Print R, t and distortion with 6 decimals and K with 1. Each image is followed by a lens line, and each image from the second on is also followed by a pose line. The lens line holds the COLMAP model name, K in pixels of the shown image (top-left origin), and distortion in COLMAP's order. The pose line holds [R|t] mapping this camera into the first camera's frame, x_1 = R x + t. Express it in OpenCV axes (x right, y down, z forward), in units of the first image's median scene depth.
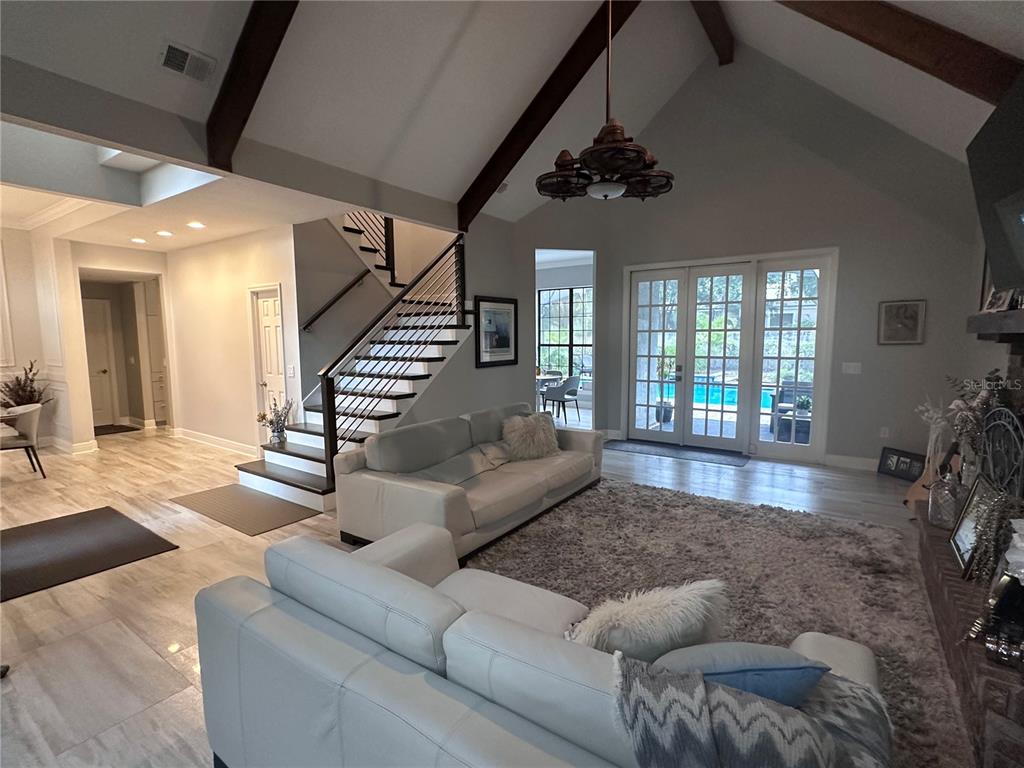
lens RADIAL K [[486.0, 0, 512.0], [0, 486.0, 384.0], [0, 0, 1]] dist [0.000003, 0.000424]
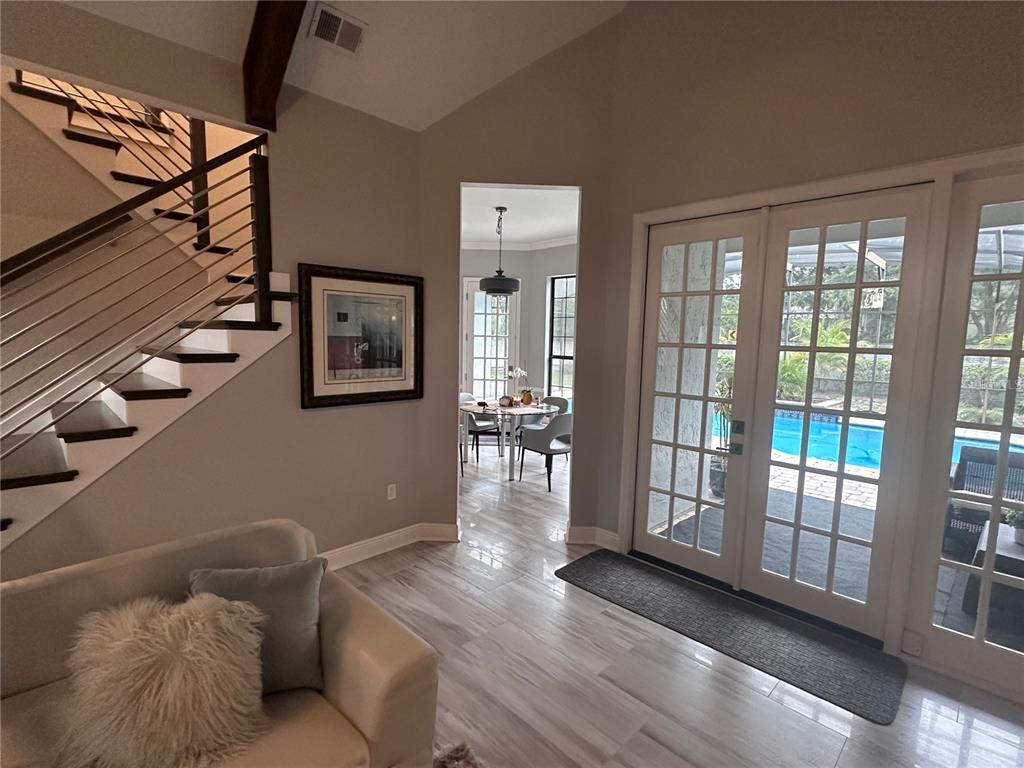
lens RADIAL K [[486.0, 0, 512.0], [0, 486.0, 384.0], [0, 0, 1]] dist [0.000003, 0.000424]
pose [[0.982493, 0.049126, -0.179705, 0.228292], [-0.049682, 0.998764, 0.001406, -0.068905], [0.179552, 0.007547, 0.983719, 0.539036]]
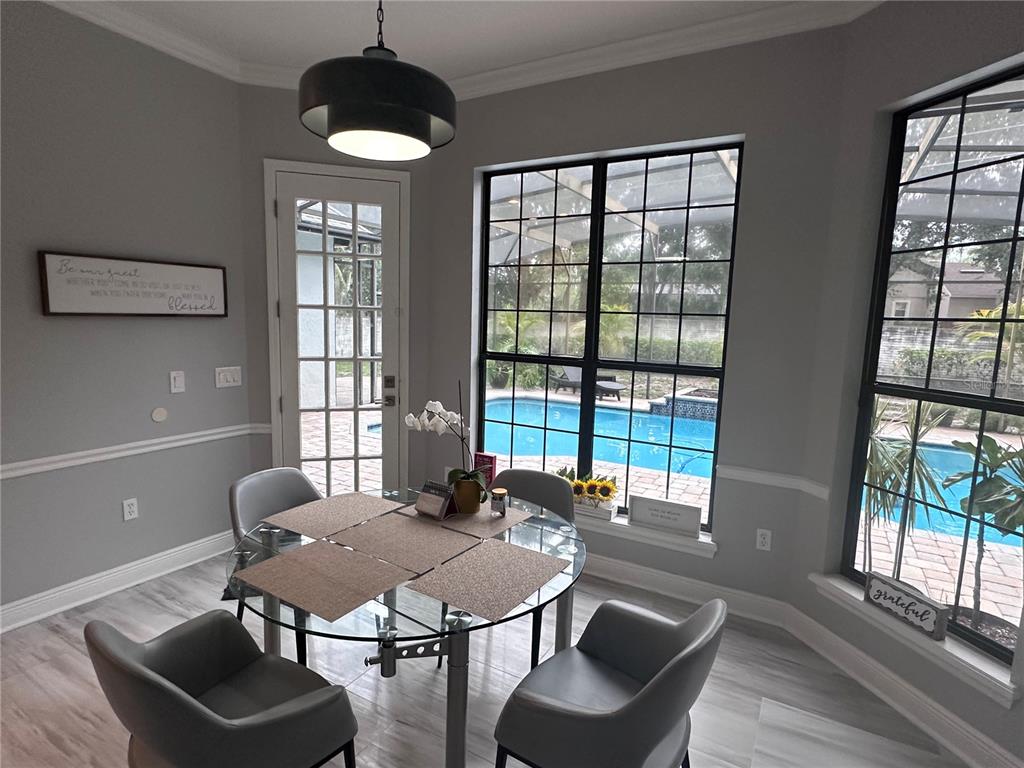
lens RADIAL K [[566.2, 0, 512.0], [0, 566.2, 384.0], [0, 0, 1]] dist [0.000360, -0.000011]
pose [[0.996101, 0.025051, 0.084589, 0.079534], [-0.027085, 0.999369, 0.022986, -0.124580], [-0.083960, -0.025188, 0.996151, 1.132417]]
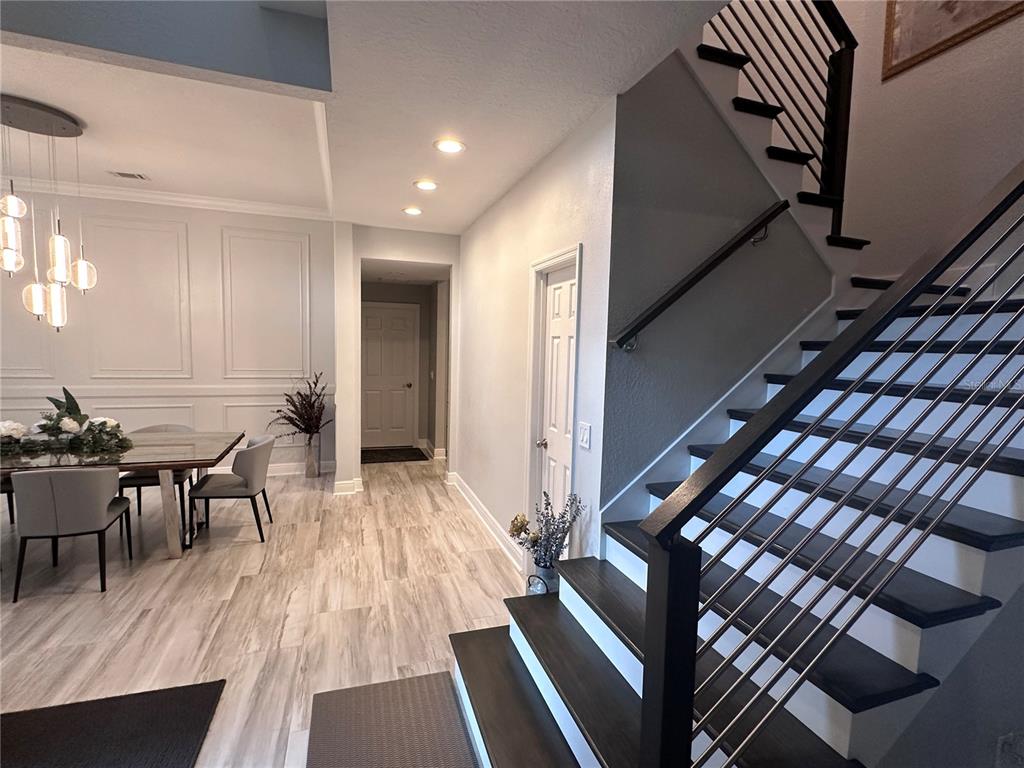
lens RADIAL K [[486.0, 0, 512.0], [0, 486.0, 384.0], [0, 0, 1]] dist [0.000003, 0.000424]
pose [[0.800015, 0.074102, -0.595386, -0.221087], [-0.091064, 0.995844, 0.001582, -0.062644], [0.593029, 0.052953, 0.803438, 0.539918]]
